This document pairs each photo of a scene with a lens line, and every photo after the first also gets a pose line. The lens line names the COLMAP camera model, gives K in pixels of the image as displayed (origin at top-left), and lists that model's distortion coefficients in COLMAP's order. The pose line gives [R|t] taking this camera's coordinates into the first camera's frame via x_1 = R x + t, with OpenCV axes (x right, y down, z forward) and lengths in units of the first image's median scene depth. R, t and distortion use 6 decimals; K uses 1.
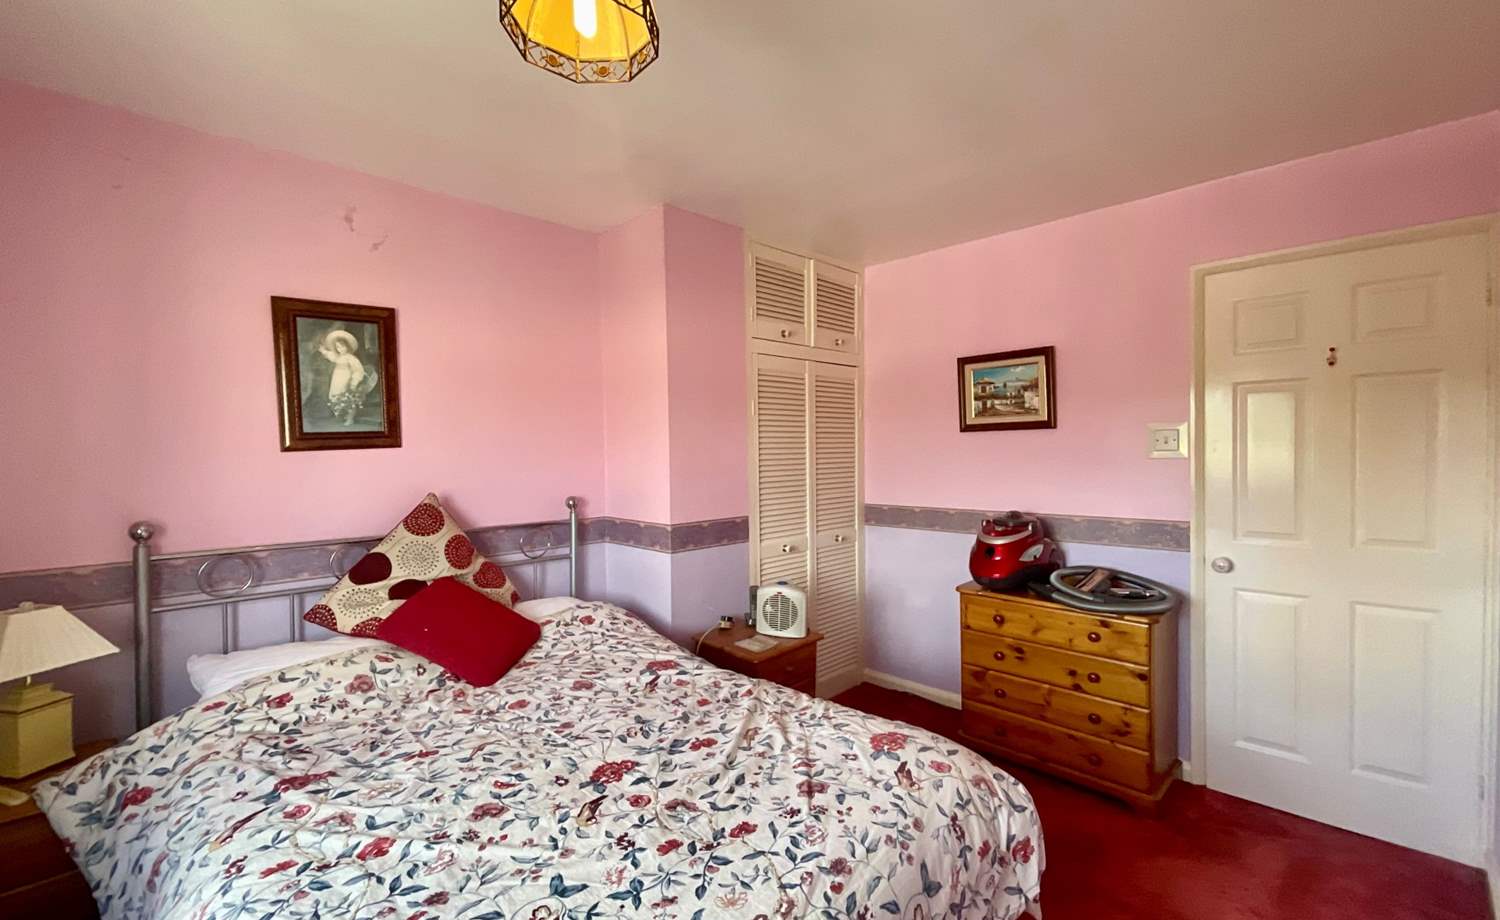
lens RADIAL K [[631.0, 0, 744.8], [0, 631.0, 460.7], [0, 0, 1]] dist [0.000401, 0.000402]
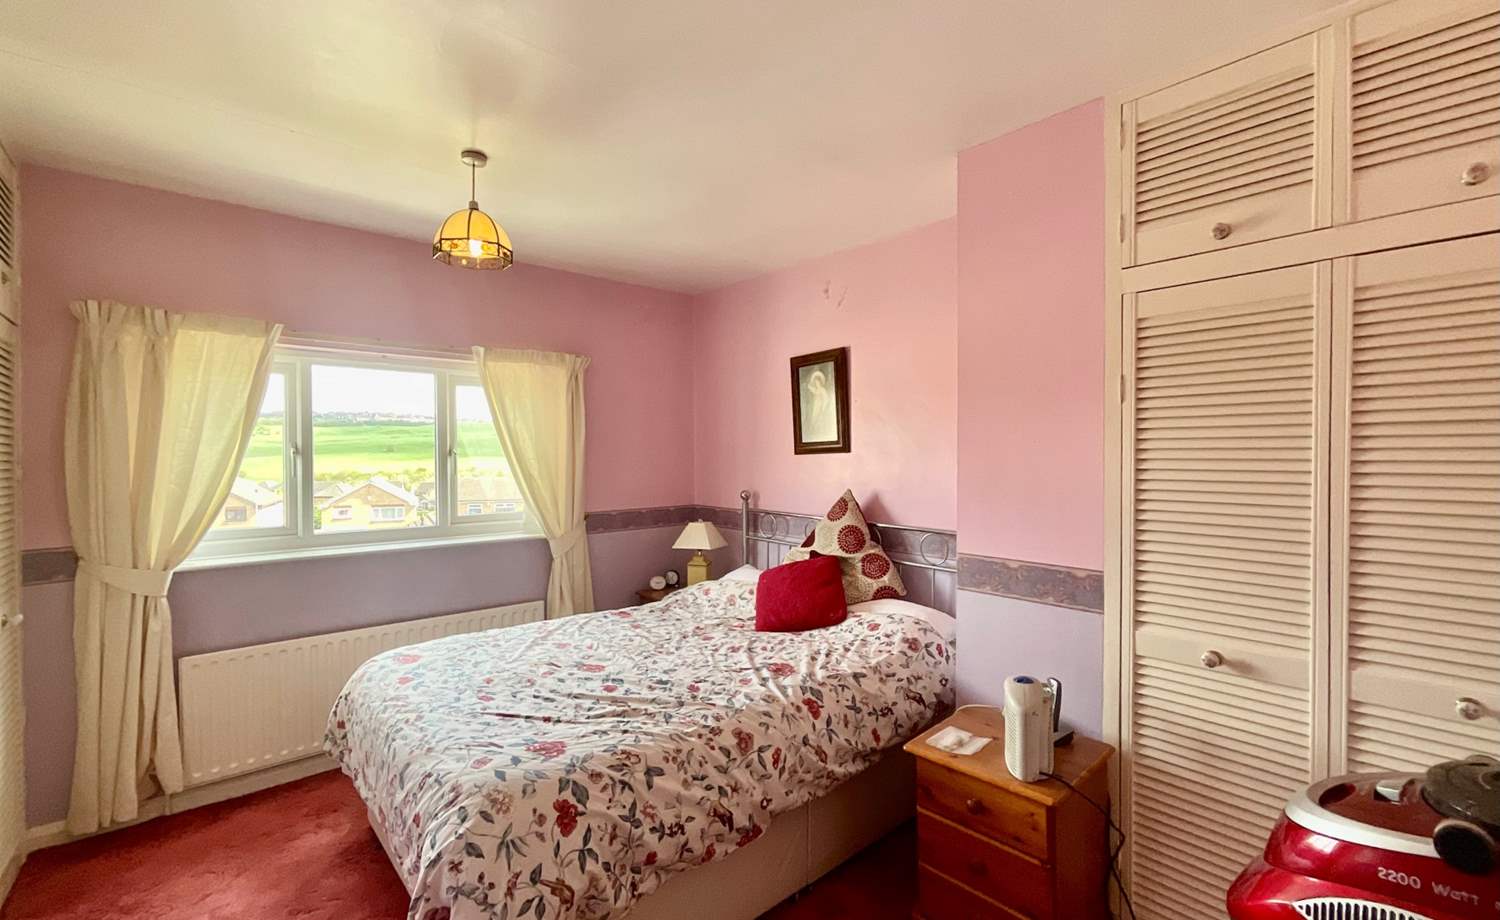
lens RADIAL K [[631.0, 0, 744.8], [0, 631.0, 460.7], [0, 0, 1]] dist [0.000401, 0.000402]
pose [[-0.041662, 0.021505, -0.998900, 0.836456], [-0.020123, 0.999547, 0.022359, -0.031724], [0.998929, 0.021032, -0.041210, 0.925283]]
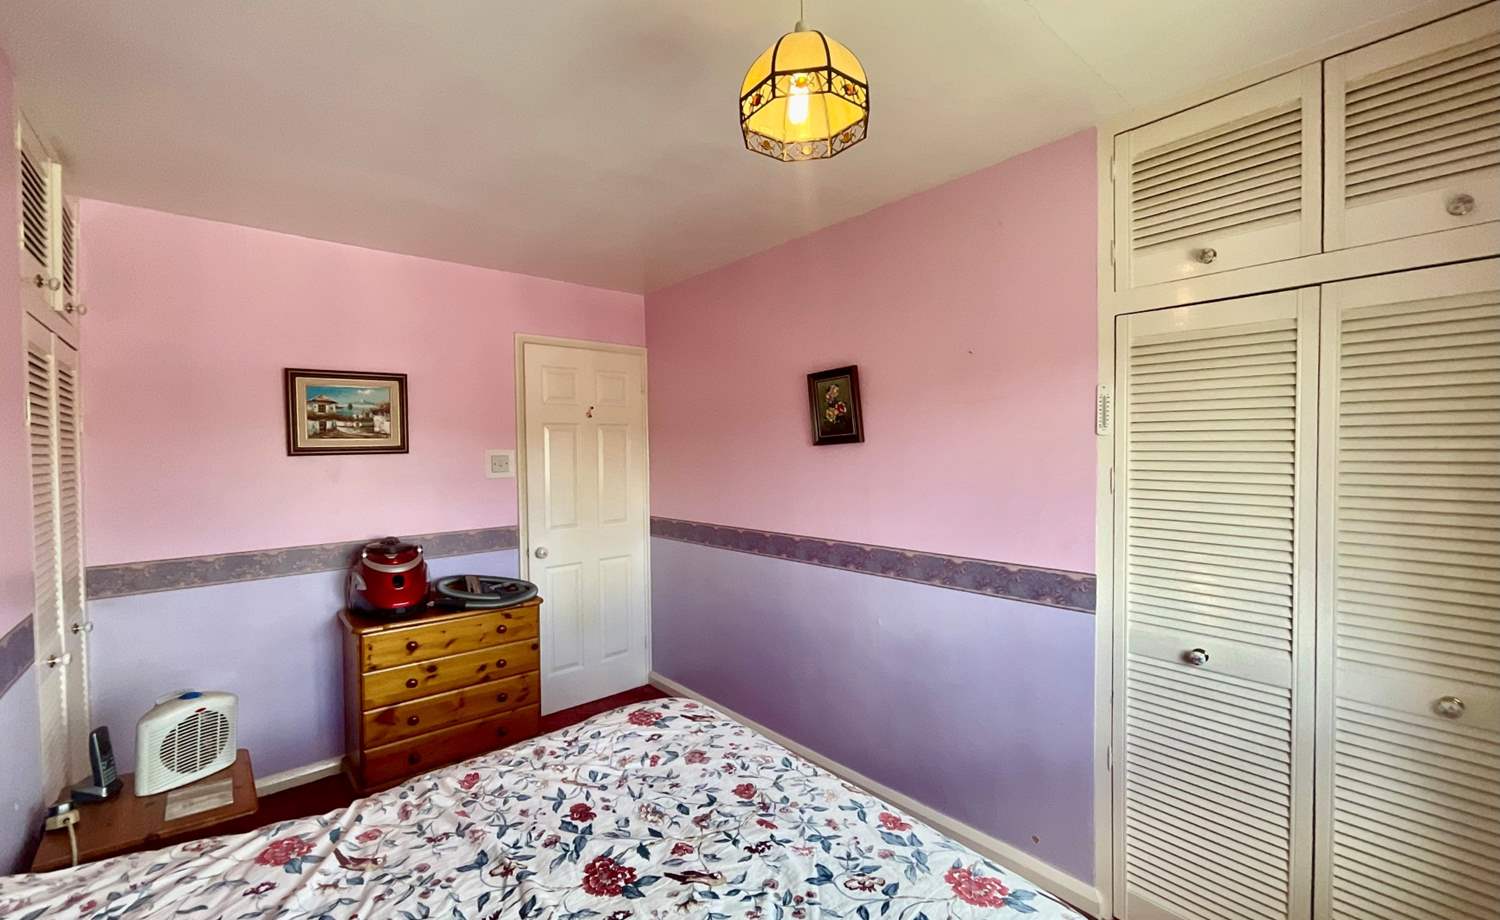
lens RADIAL K [[631.0, 0, 744.8], [0, 631.0, 460.7], [0, 0, 1]] dist [0.000401, 0.000402]
pose [[0.071387, -0.006514, 0.997427, -0.660494], [0.034950, 0.999381, 0.004026, -0.030937], [-0.996836, 0.034573, 0.071570, 0.485188]]
